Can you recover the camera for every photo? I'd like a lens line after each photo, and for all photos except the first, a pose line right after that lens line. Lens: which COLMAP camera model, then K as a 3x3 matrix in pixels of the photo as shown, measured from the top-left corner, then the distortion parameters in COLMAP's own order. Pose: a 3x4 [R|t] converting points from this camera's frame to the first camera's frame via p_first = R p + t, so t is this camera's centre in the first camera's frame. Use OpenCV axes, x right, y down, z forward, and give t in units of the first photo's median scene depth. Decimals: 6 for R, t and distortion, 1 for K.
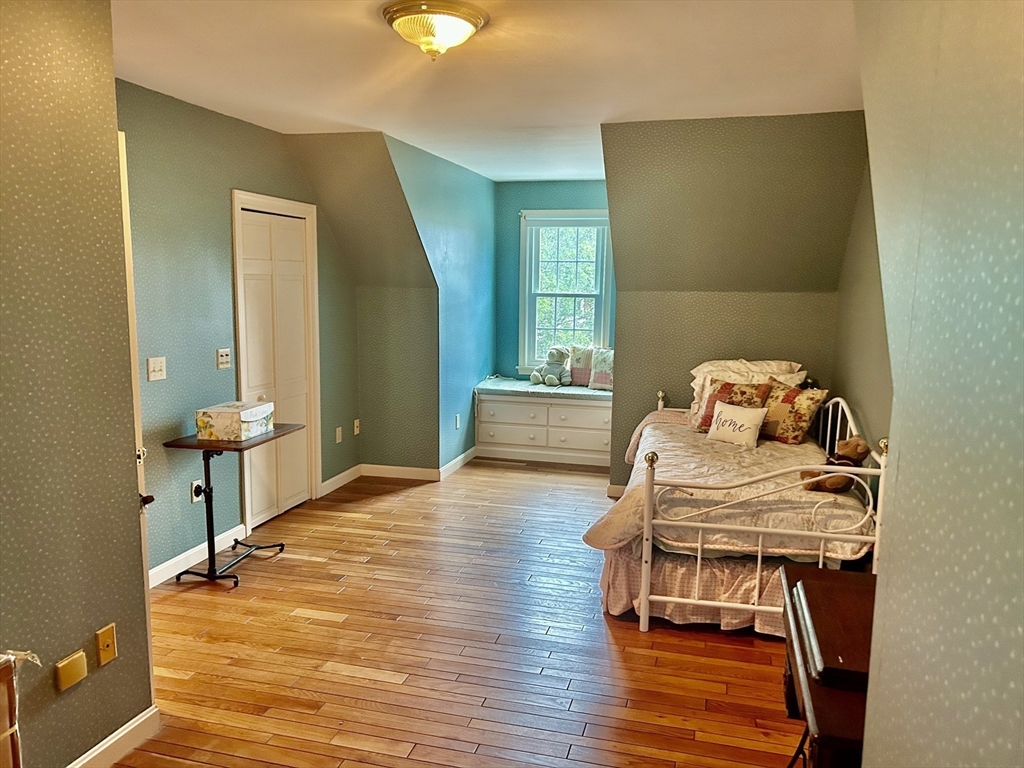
lens RADIAL K [[779.6, 0, 518.8], [0, 779.6, 388.3], [0, 0, 1]] dist [0.068472, -0.010371]
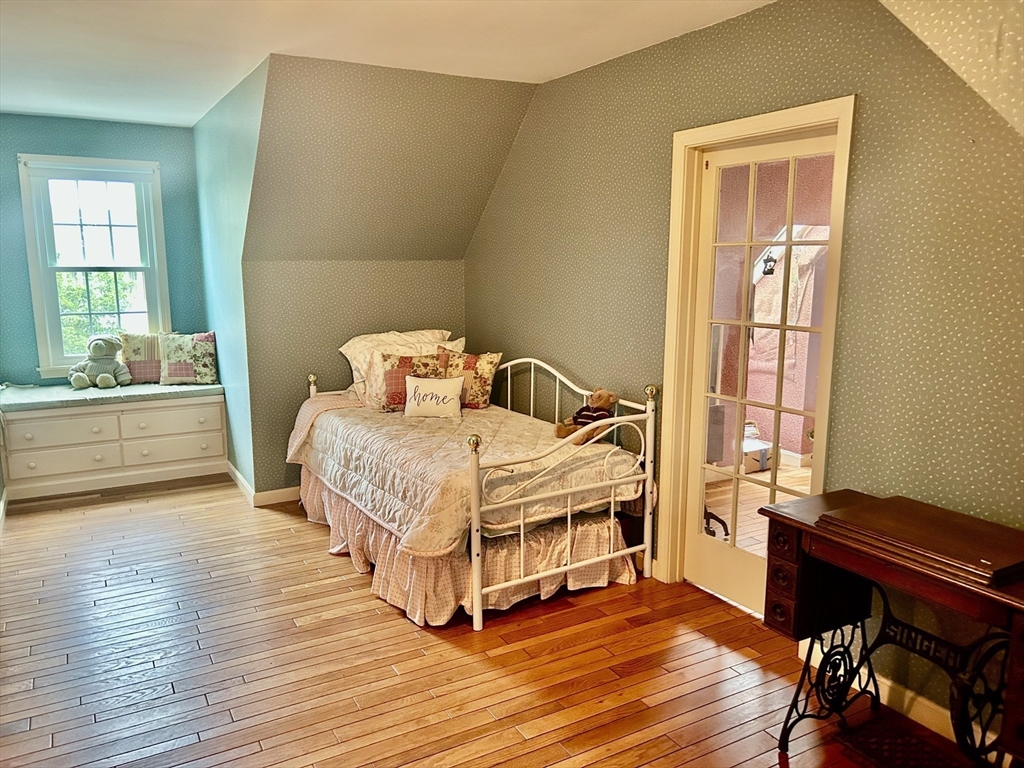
lens RADIAL K [[779.6, 0, 514.2], [0, 779.6, 385.0], [0, 0, 1]] dist [0.068472, -0.010371]
pose [[0.704435, -0.126132, 0.698471, -0.413447], [0.107498, 0.991691, 0.070667, -0.033874], [-0.701581, 0.025304, 0.712141, 0.312038]]
